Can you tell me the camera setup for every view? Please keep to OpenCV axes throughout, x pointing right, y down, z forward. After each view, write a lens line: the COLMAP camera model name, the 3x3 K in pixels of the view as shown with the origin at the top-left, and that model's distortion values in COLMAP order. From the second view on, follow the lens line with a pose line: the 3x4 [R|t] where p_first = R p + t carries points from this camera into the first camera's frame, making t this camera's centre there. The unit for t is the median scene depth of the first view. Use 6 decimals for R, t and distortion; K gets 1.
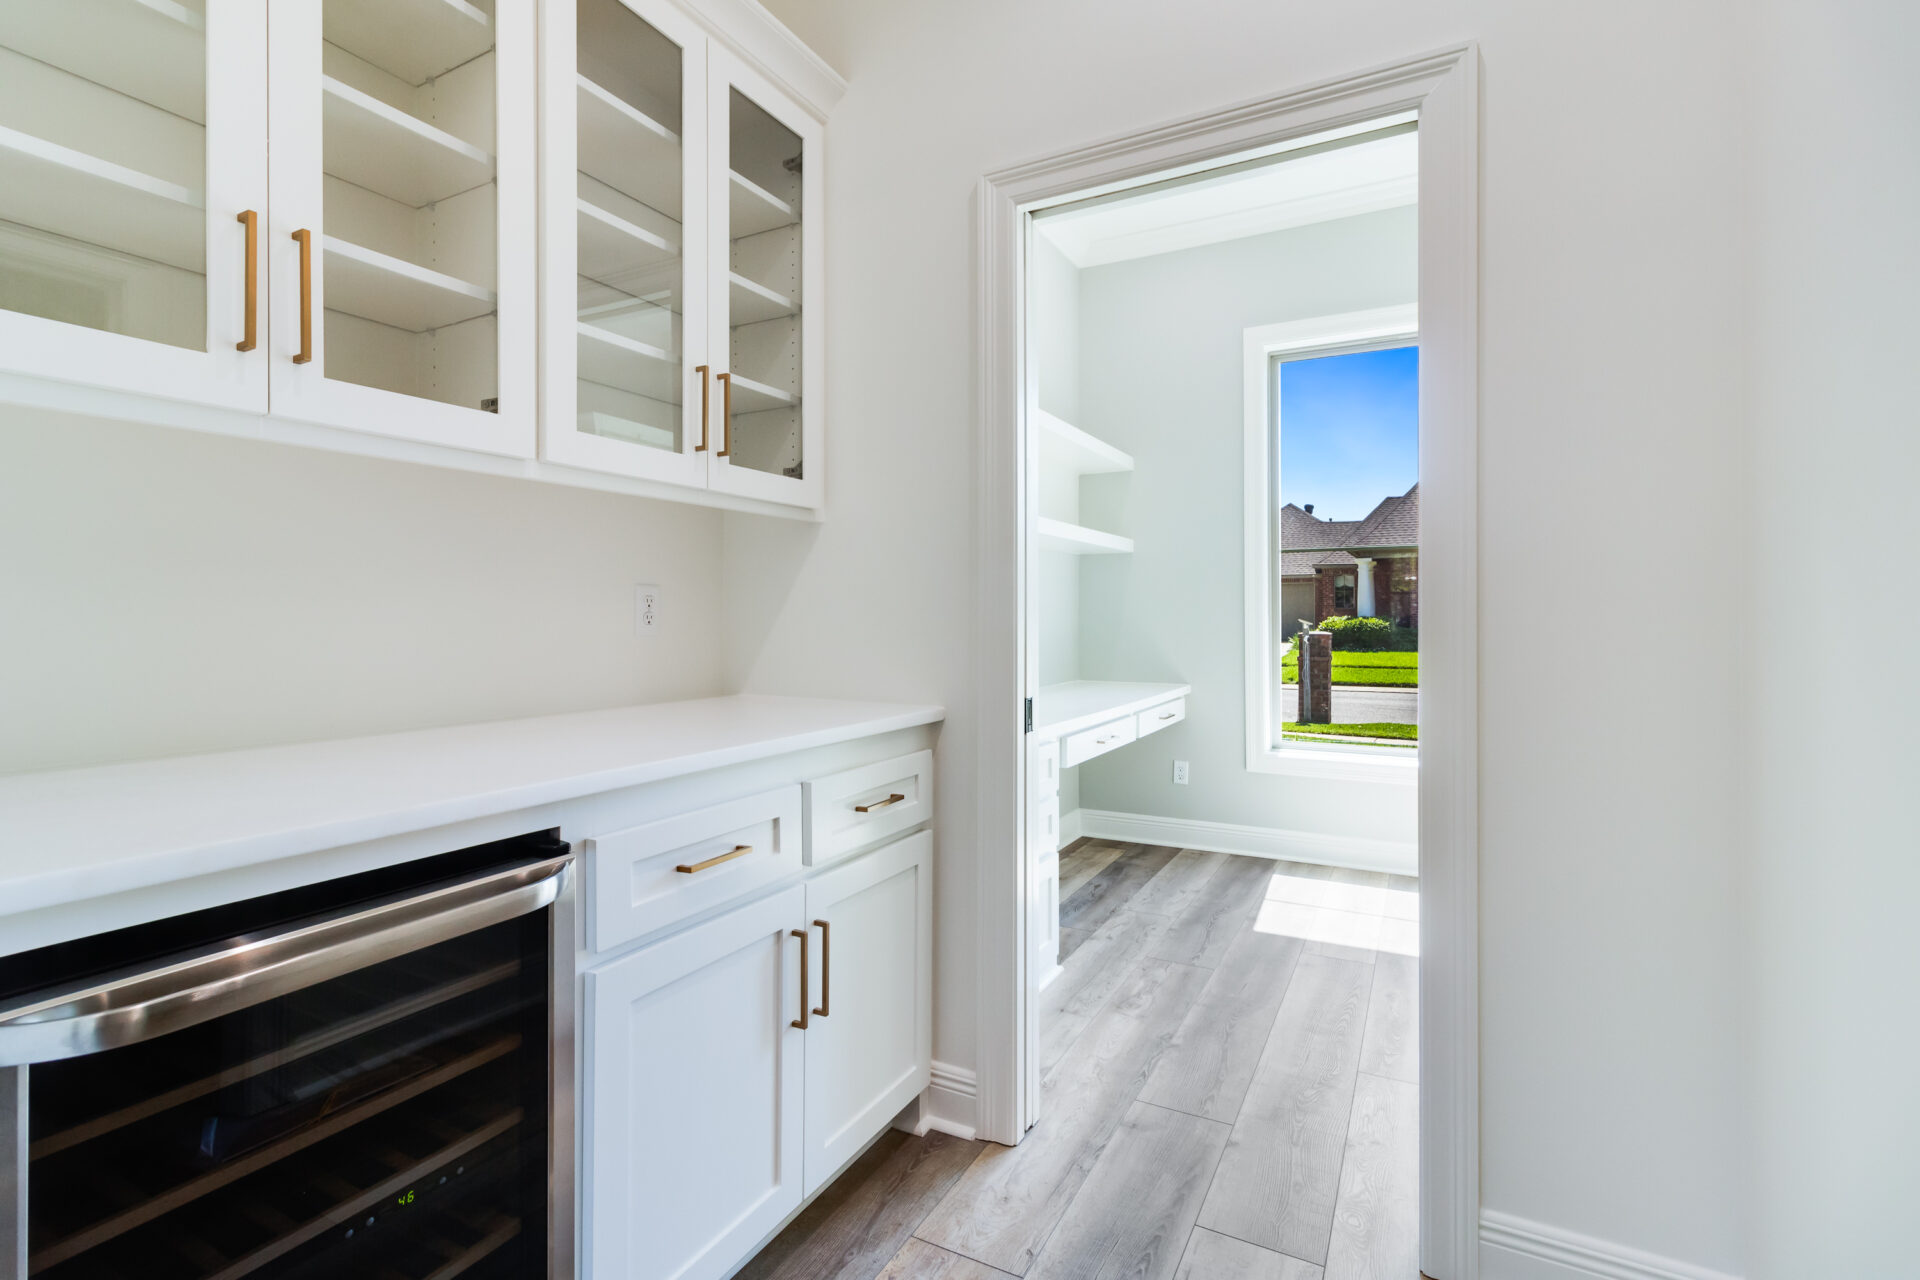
lens RADIAL K [[893.8, 0, 951.9], [0, 893.8, 622.8], [0, 0, 1]] dist [0.001087, -0.000399]
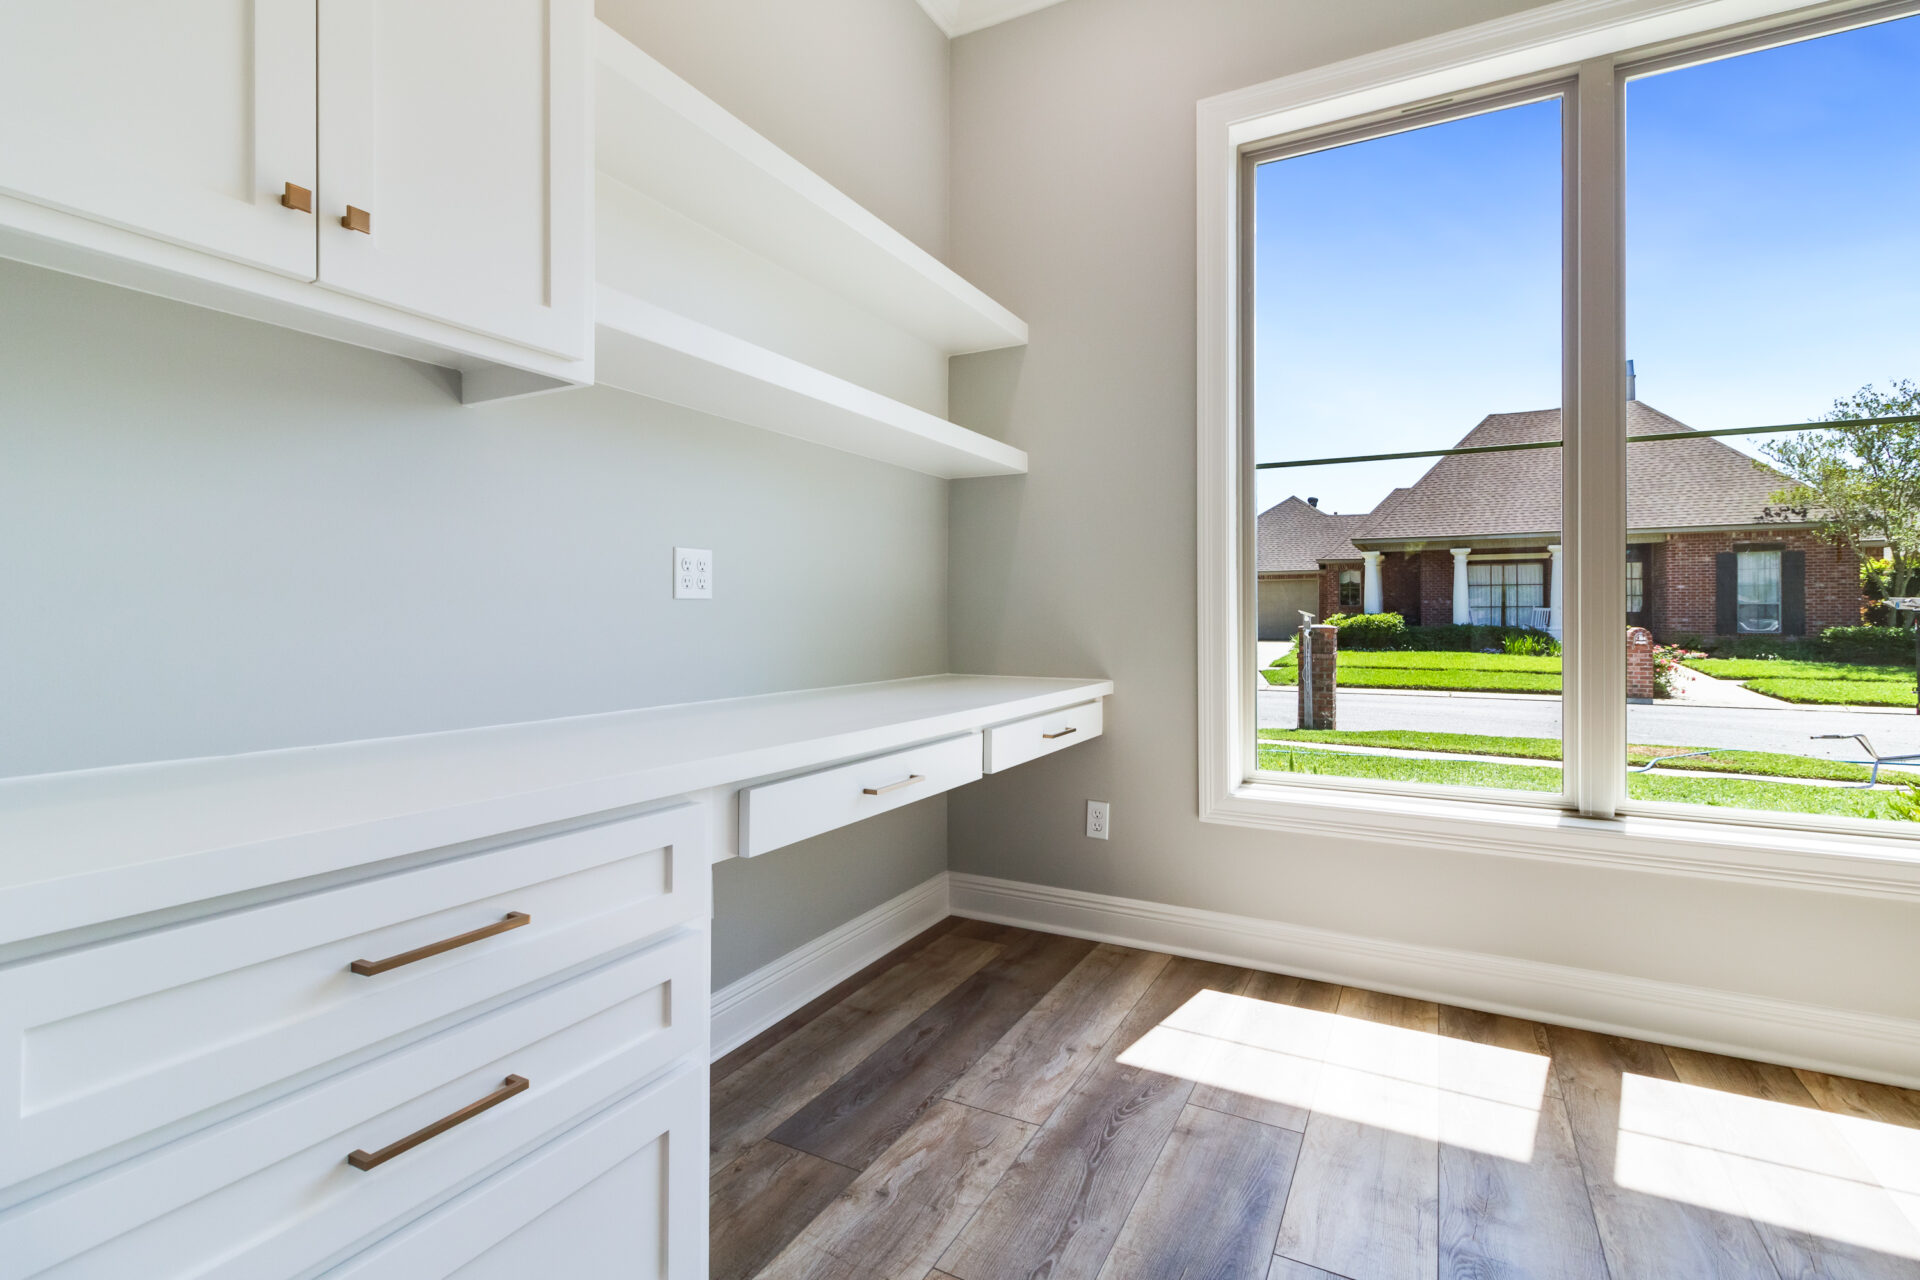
lens RADIAL K [[893.8, 0, 951.9], [0, 893.8, 622.8], [0, 0, 1]] dist [0.001087, -0.000399]
pose [[0.999987, 0.002839, -0.004241, 0.085650], [-0.002848, 0.999994, -0.002173, 0.016757], [0.004235, 0.002185, 0.999989, 0.203838]]
